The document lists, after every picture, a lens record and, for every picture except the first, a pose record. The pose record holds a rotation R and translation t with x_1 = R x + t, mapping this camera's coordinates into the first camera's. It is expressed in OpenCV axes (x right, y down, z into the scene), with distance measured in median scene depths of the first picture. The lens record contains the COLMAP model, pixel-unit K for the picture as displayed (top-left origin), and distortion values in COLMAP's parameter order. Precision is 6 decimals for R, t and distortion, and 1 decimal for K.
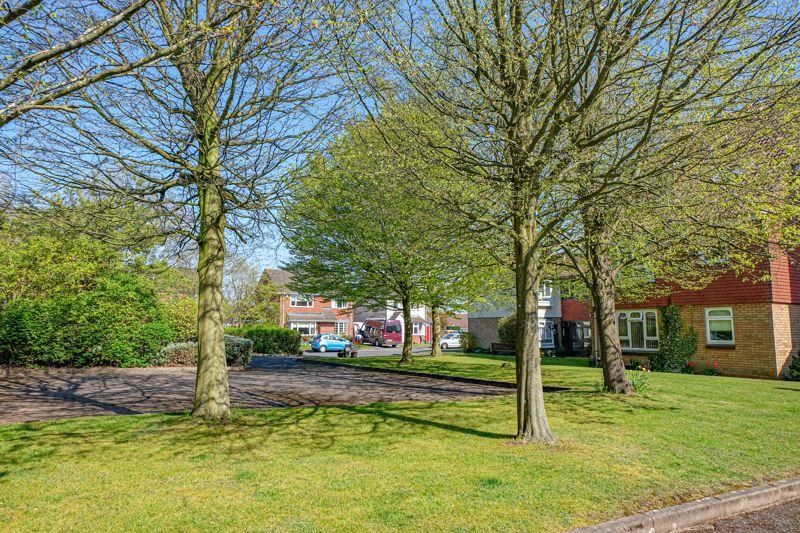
lens RADIAL K [[552.3, 0, 400.0], [0, 552.3, 266.5], [0, 0, 1]] dist [0.005589, 0.006738]
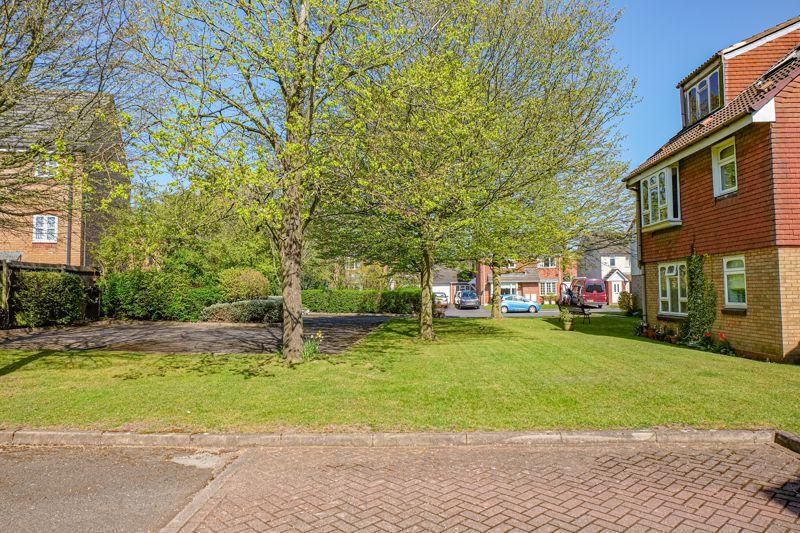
lens RADIAL K [[552.3, 0, 400.0], [0, 552.3, 266.5], [0, 0, 1]] dist [0.005589, 0.006738]
pose [[0.832734, -0.033445, -0.552662, 0.602043], [0.073093, 0.996078, 0.049856, 0.020586], [0.548827, -0.081912, 0.831913, 0.177290]]
